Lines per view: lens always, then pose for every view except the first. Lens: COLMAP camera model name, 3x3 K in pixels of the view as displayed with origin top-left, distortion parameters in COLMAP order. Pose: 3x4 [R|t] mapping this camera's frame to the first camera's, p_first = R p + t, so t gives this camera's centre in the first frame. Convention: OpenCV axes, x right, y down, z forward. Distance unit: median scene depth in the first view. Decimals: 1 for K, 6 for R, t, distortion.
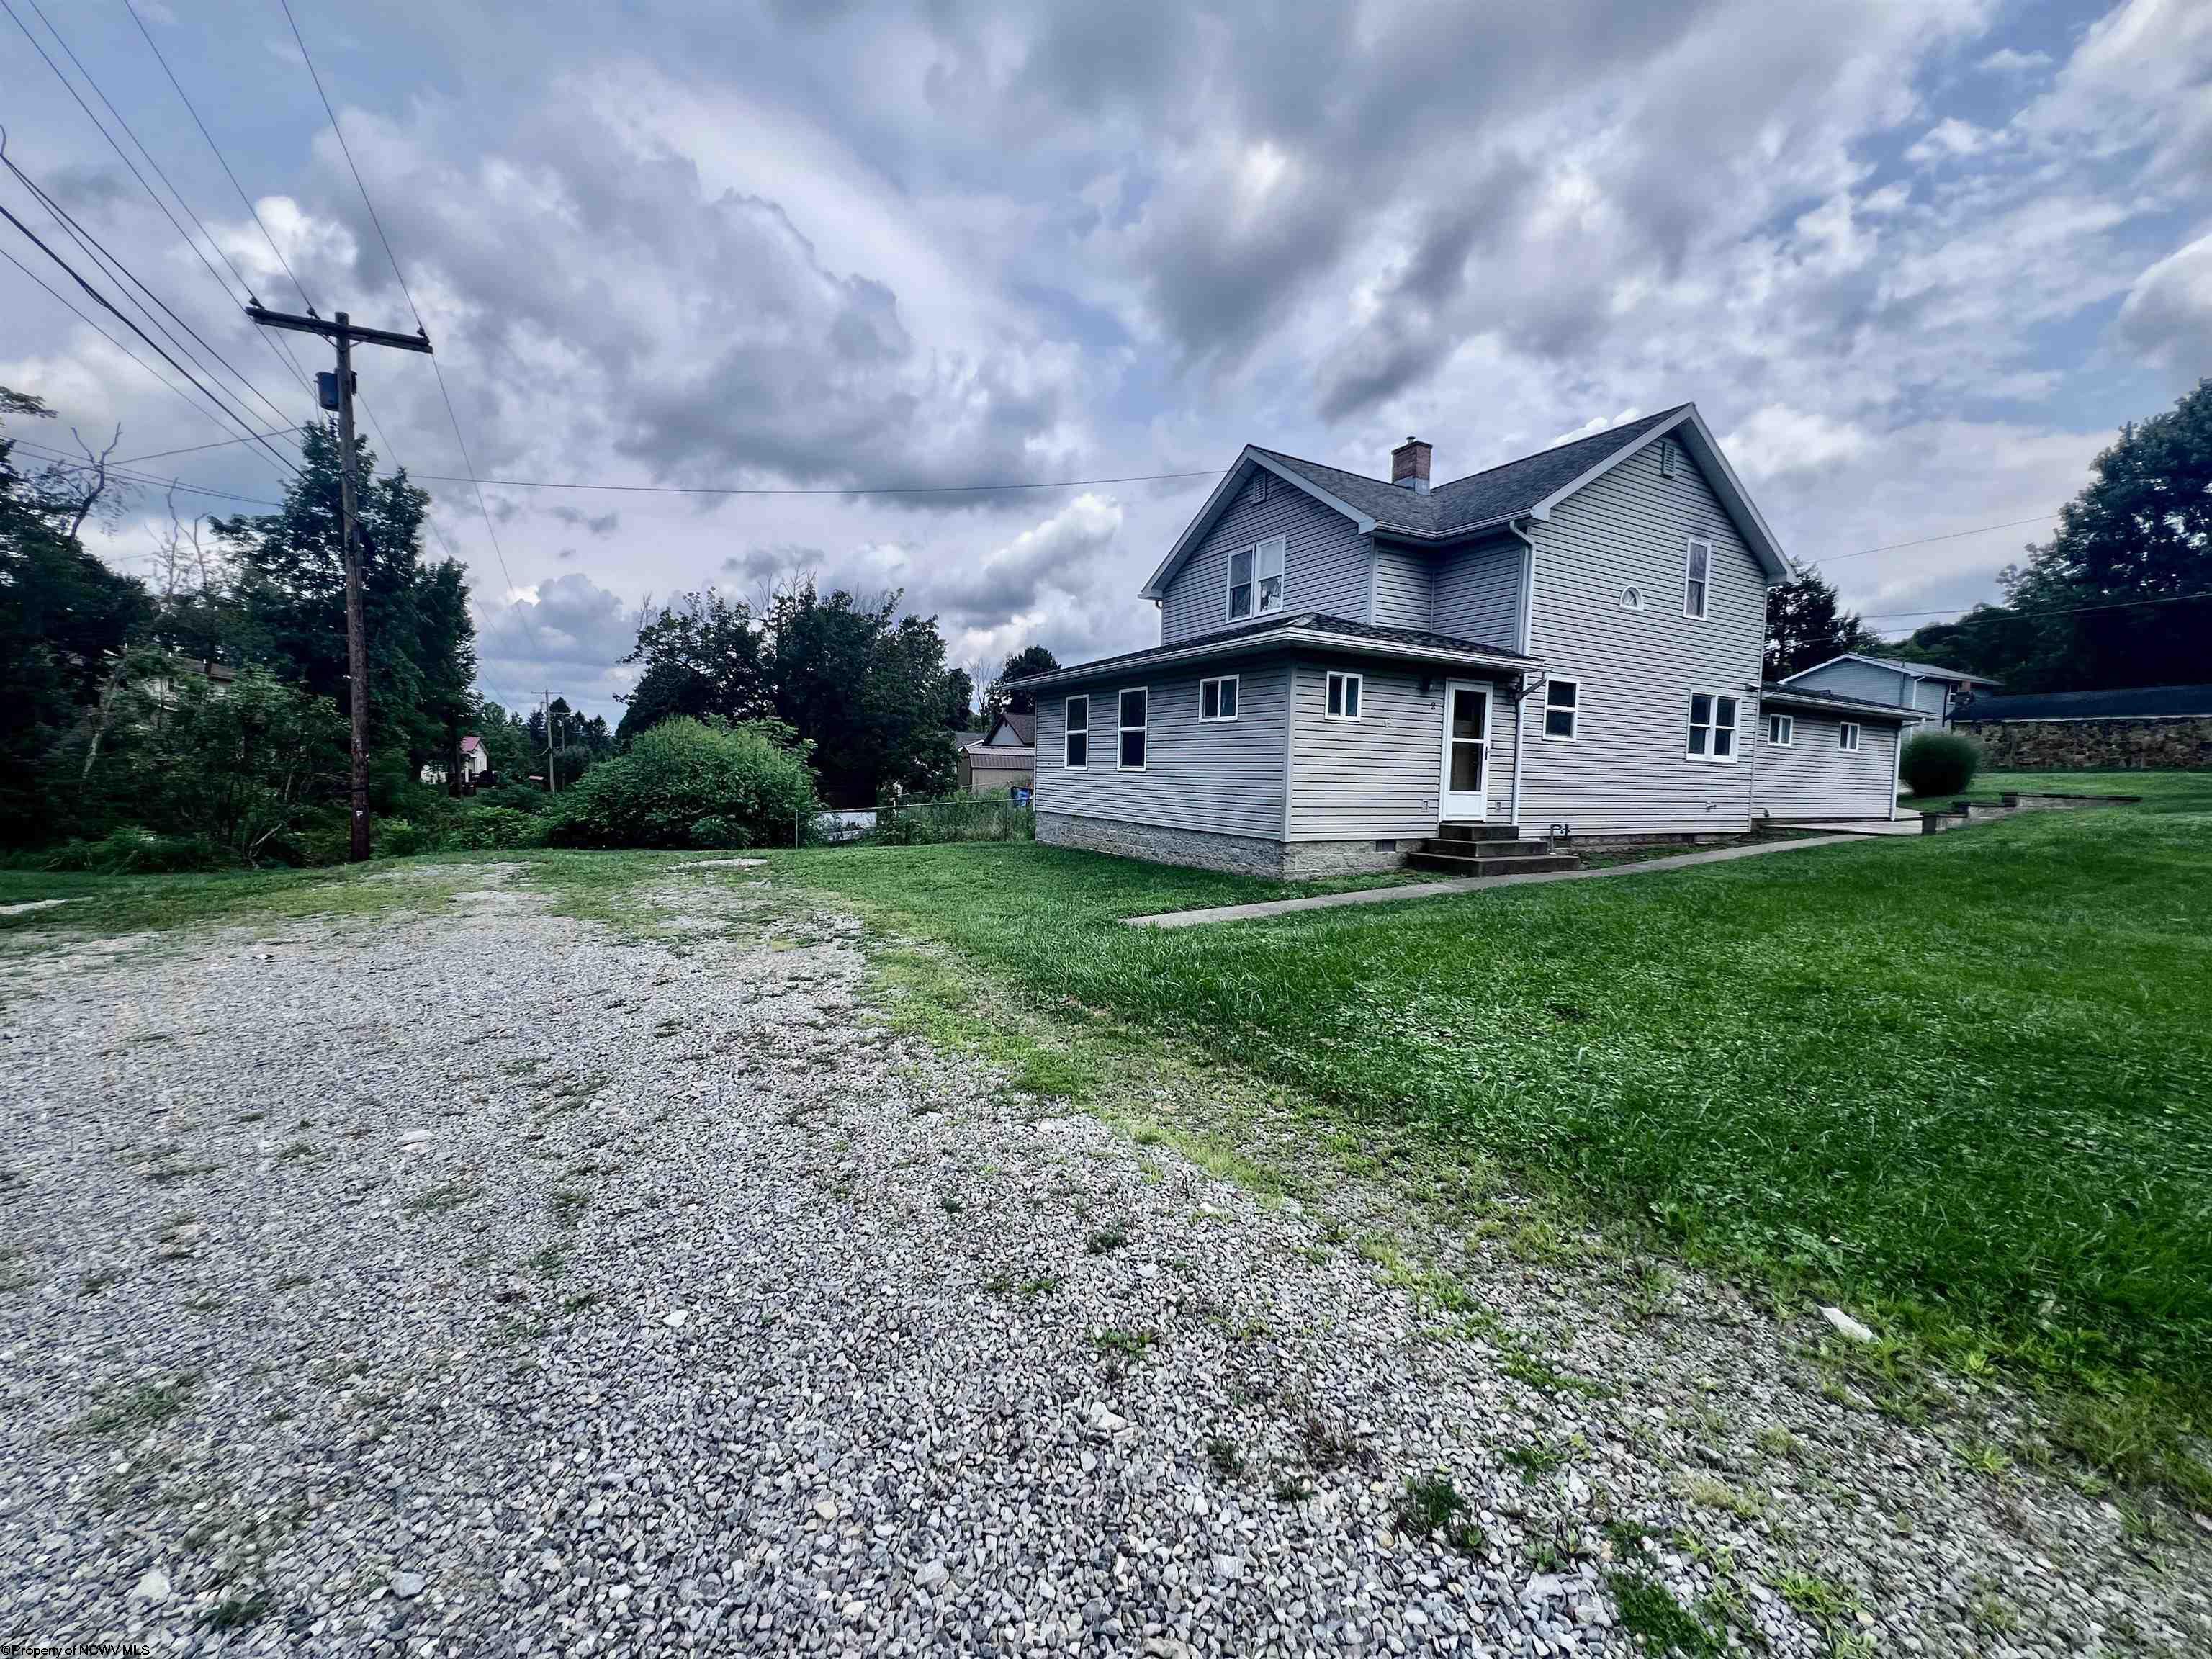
lens RADIAL K [[881.8, 0, 1100.5], [0, 881.8, 825.3], [0, 0, 1]] dist [-0.000619, -0.000262]
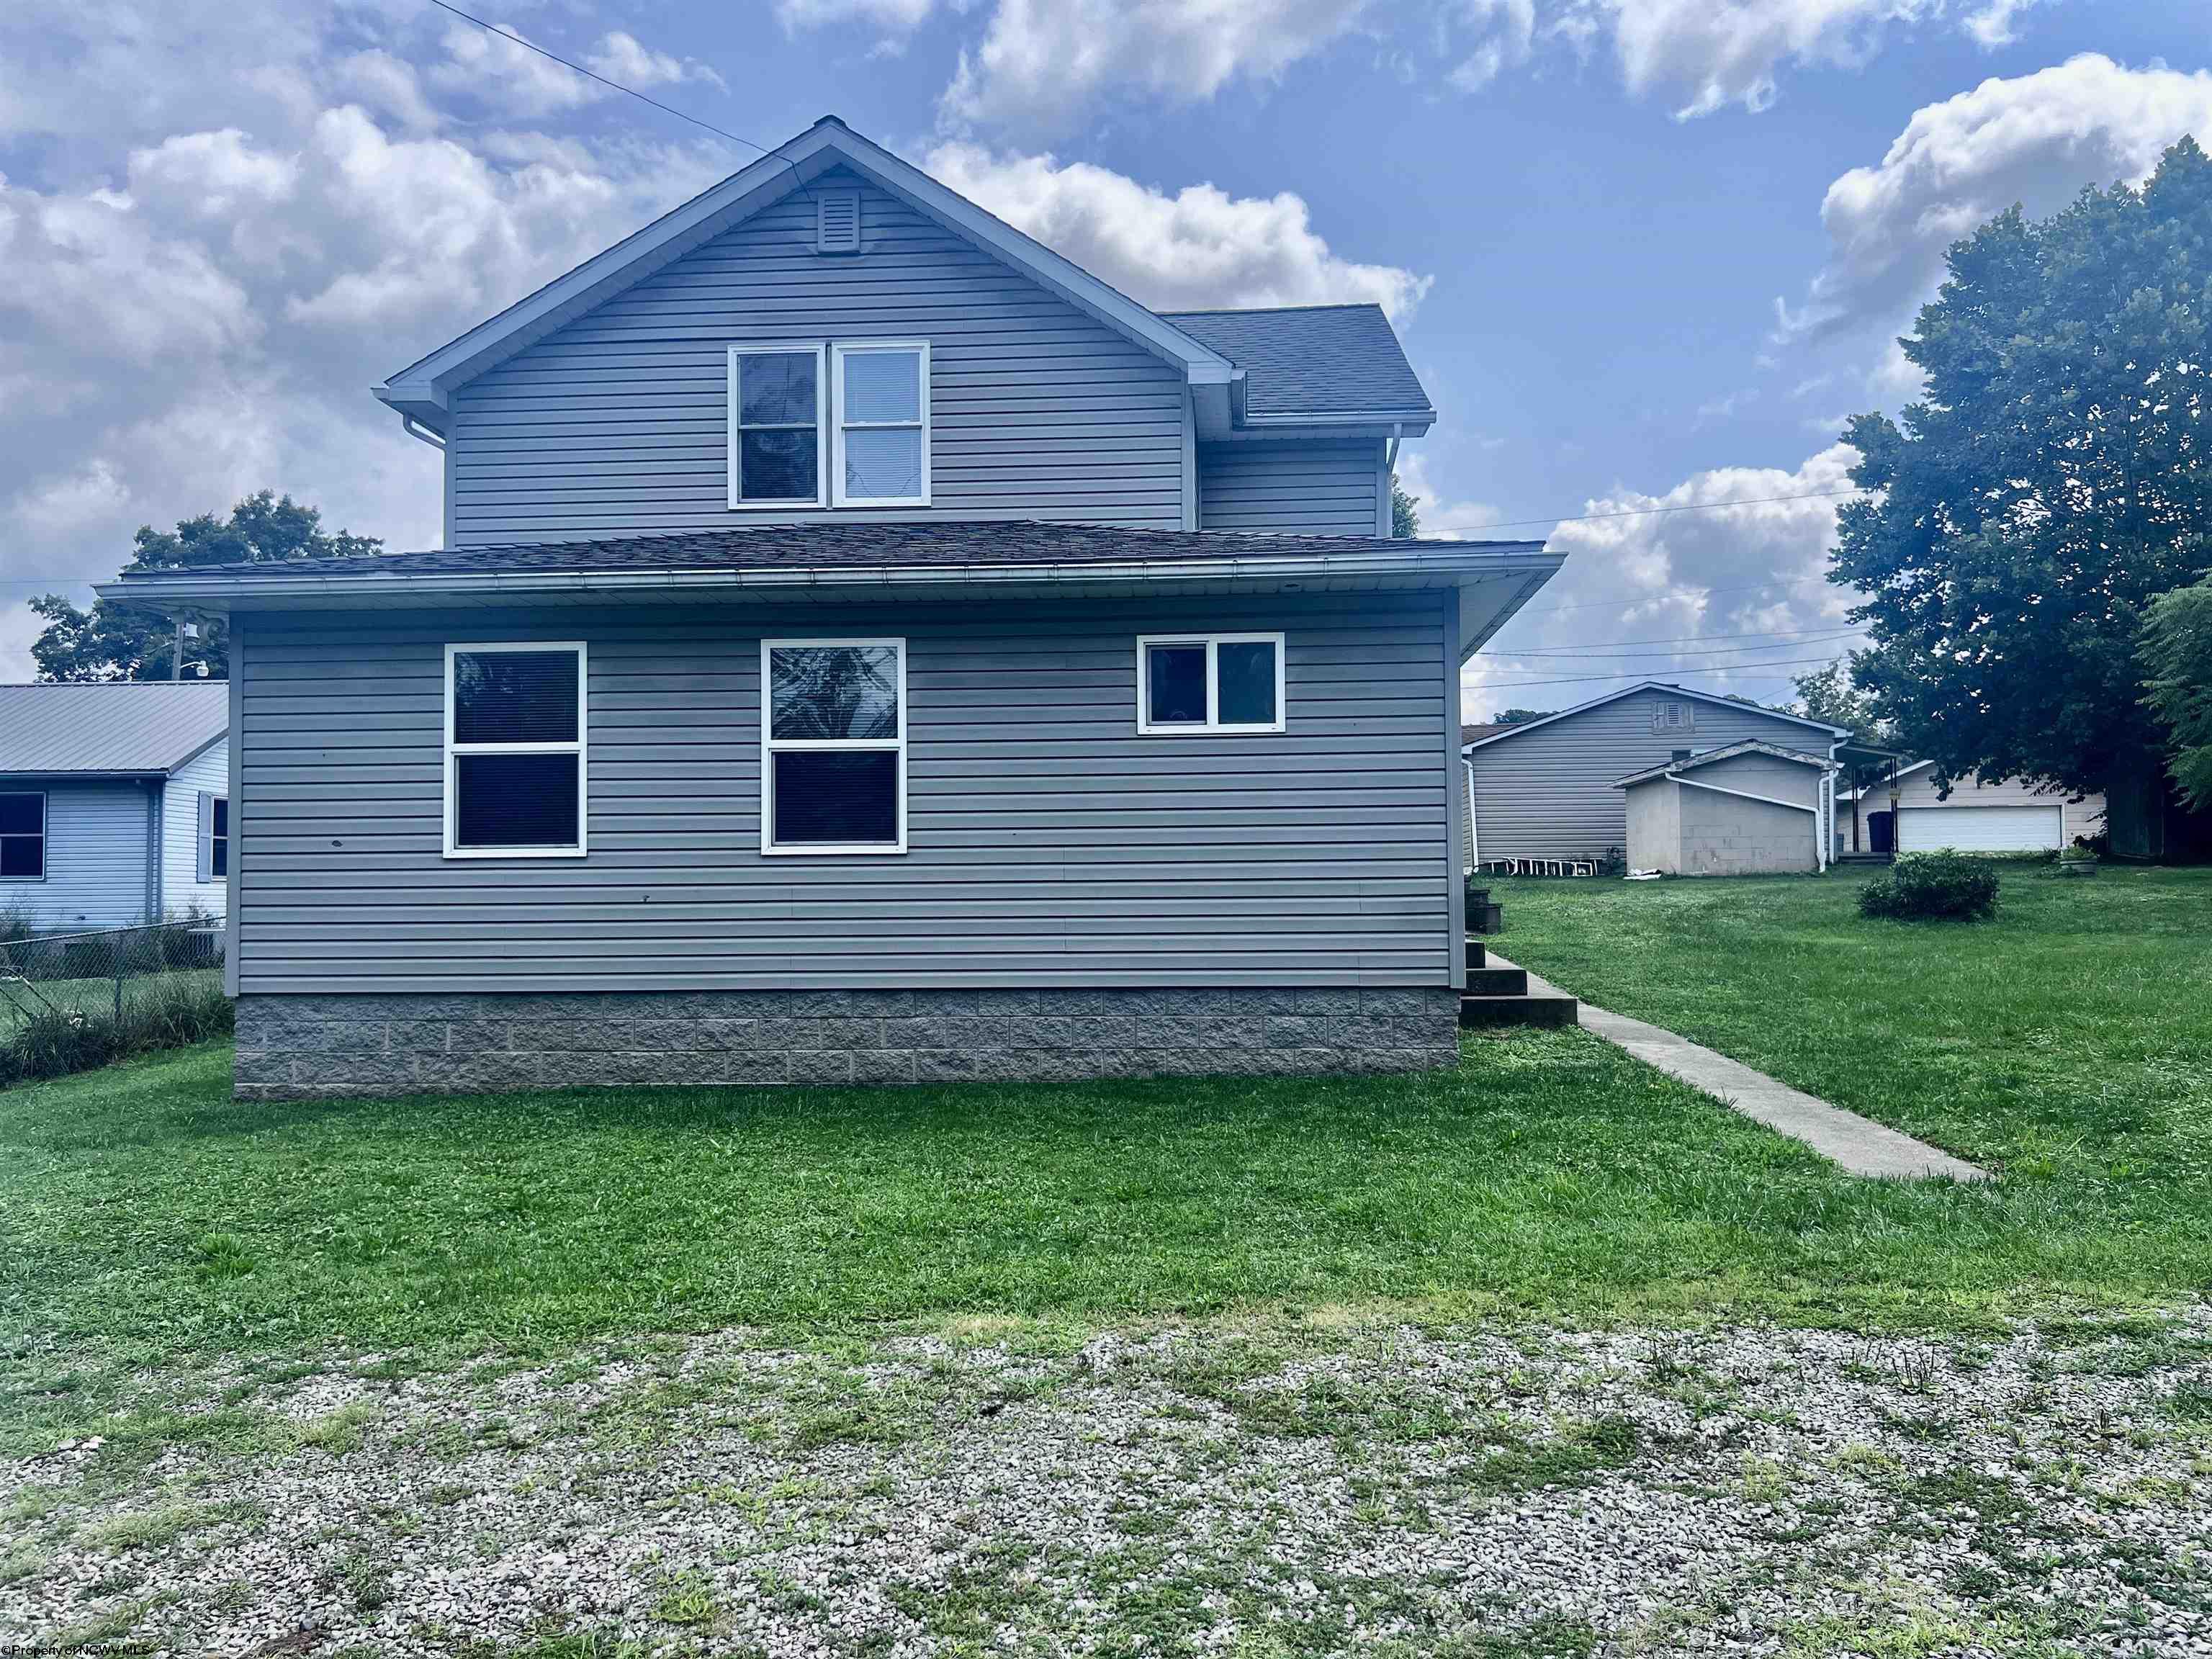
lens RADIAL K [[1654.0, 0, 1110.6], [0, 1654.0, 819.5], [0, 0, 1]] dist [0.052652, -0.069003]
pose [[0.540126, 0.012496, 0.841491, -0.491162], [0.072901, 0.995437, -0.061575, -0.023024], [-0.838421, 0.094604, 0.536751, 0.499294]]
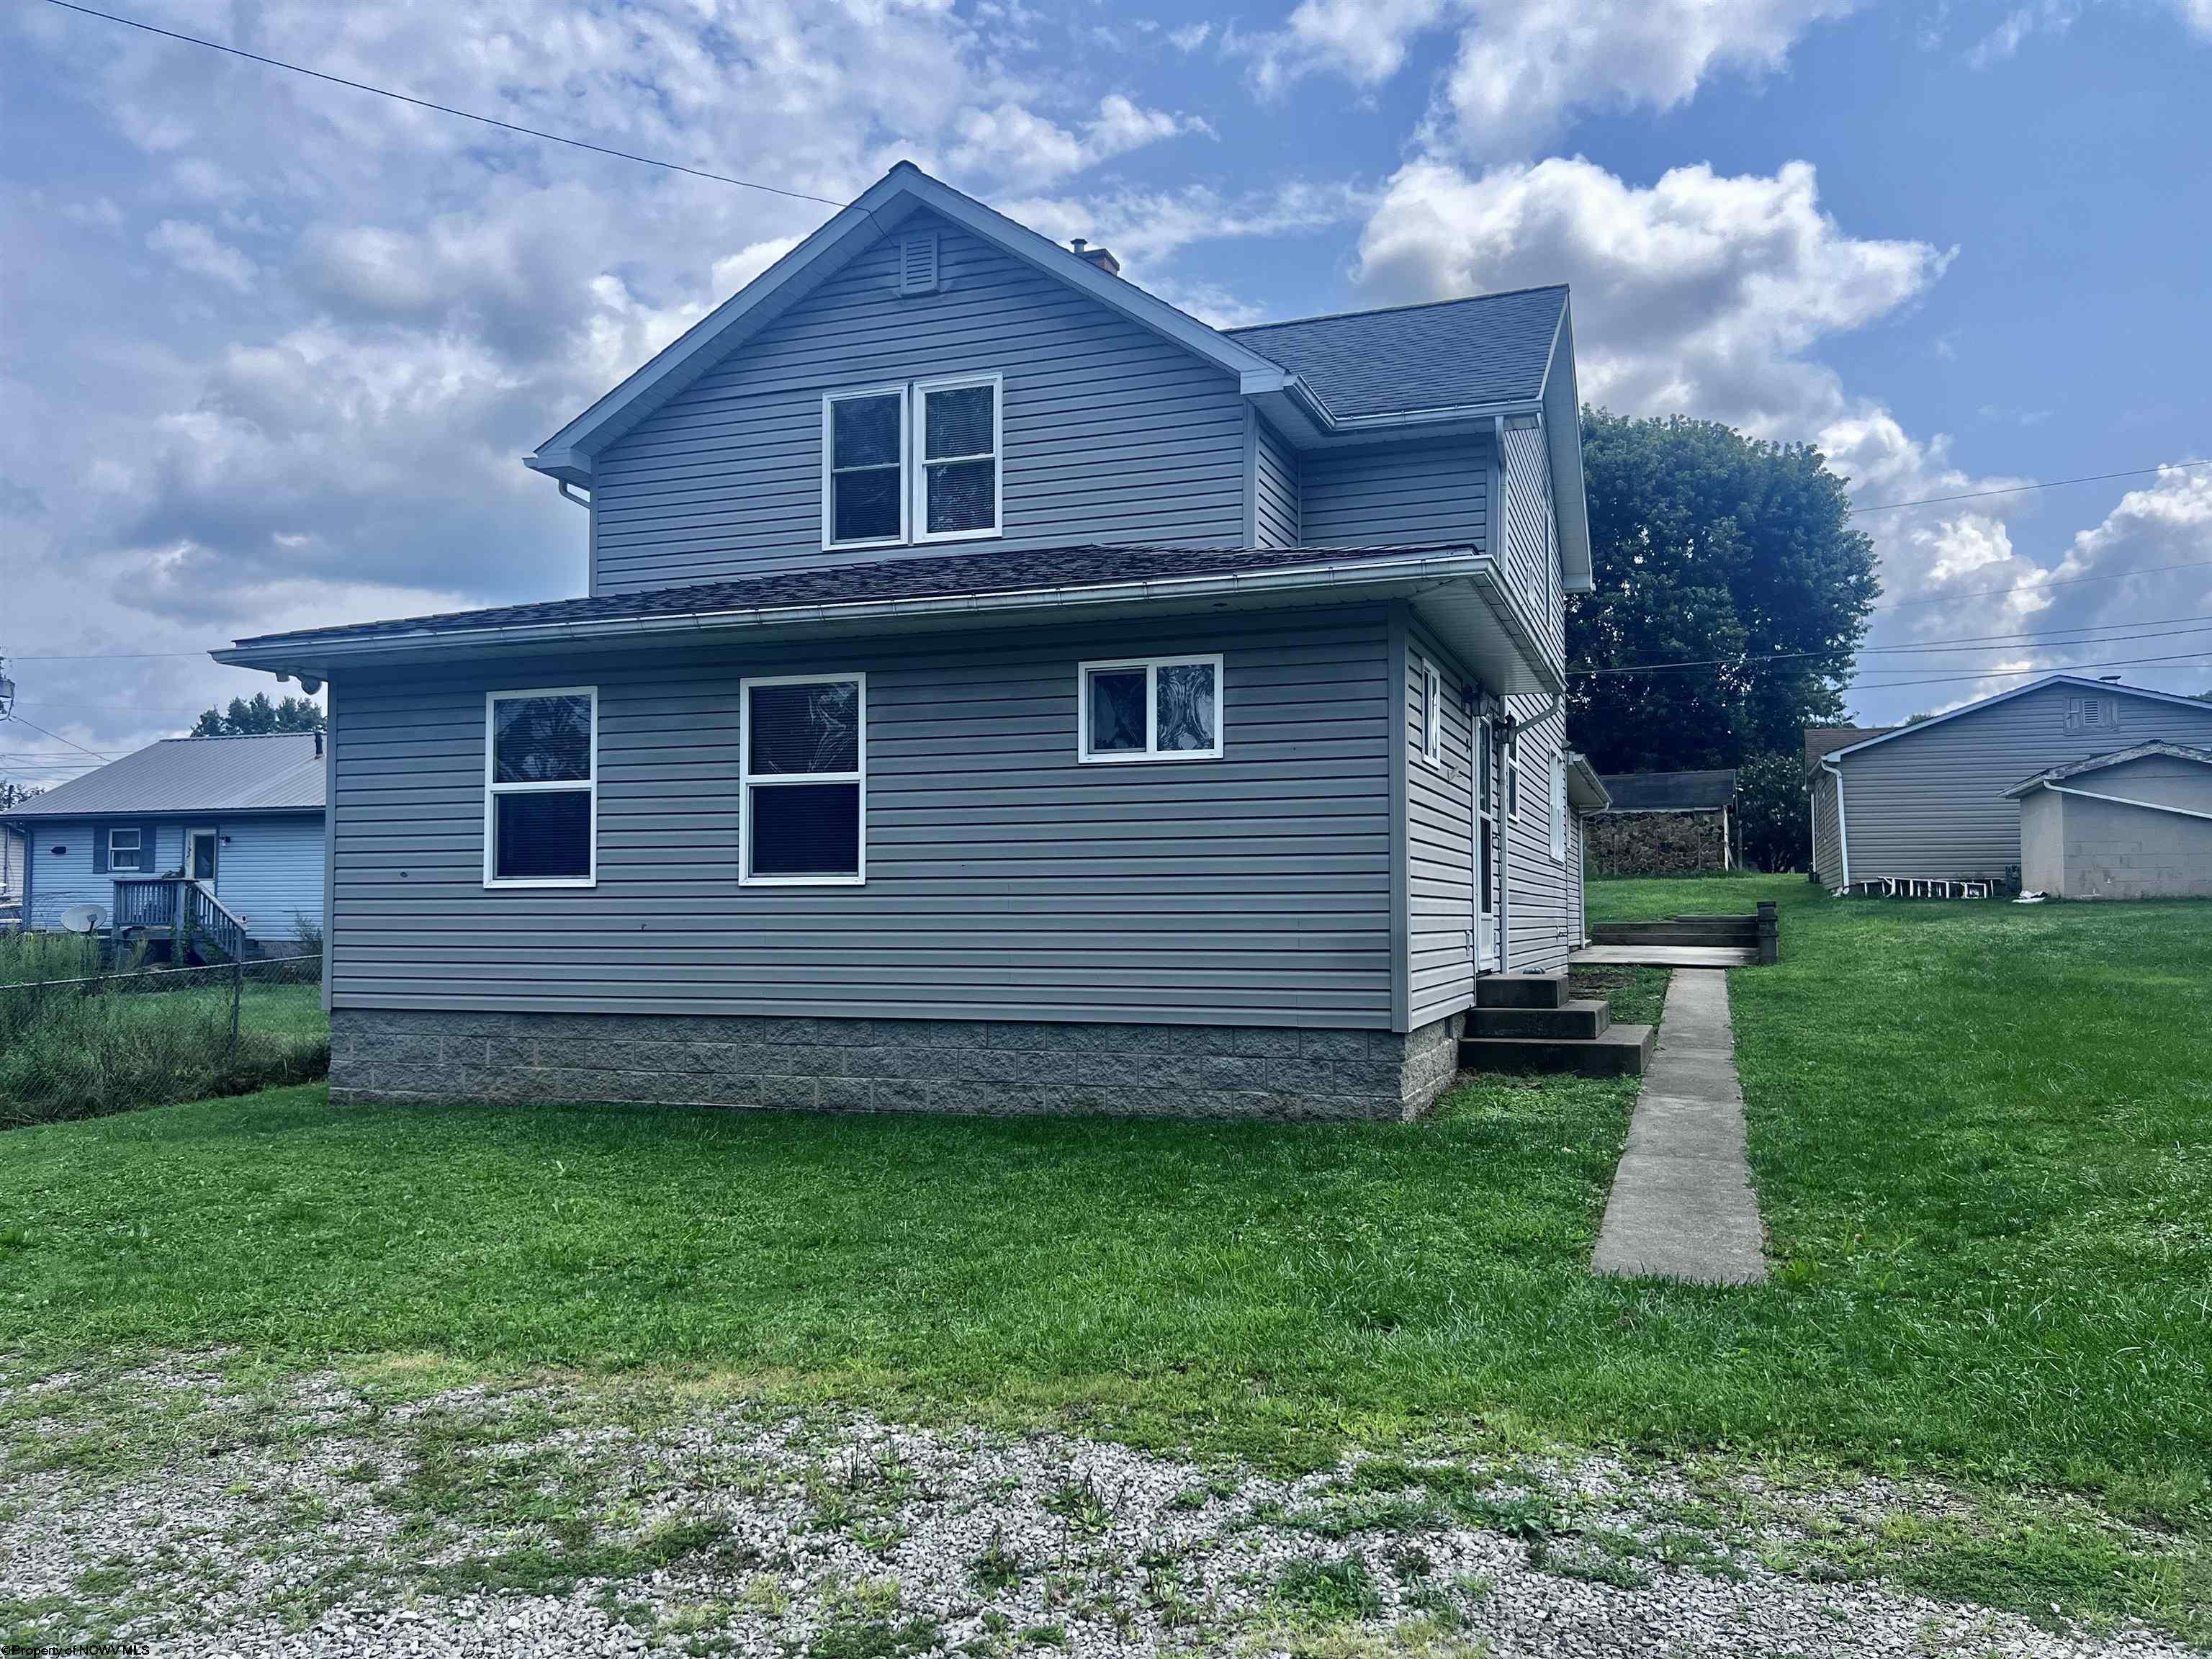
lens RADIAL K [[1655.1, 0, 1106.0], [0, 1655.1, 829.5], [0, 0, 1]] dist [0.052447, -0.061045]
pose [[0.754942, 0.009431, 0.655723, -0.338324], [0.059605, 0.994771, -0.082931, -0.016573], [-0.653077, 0.101693, 0.750433, 0.345867]]
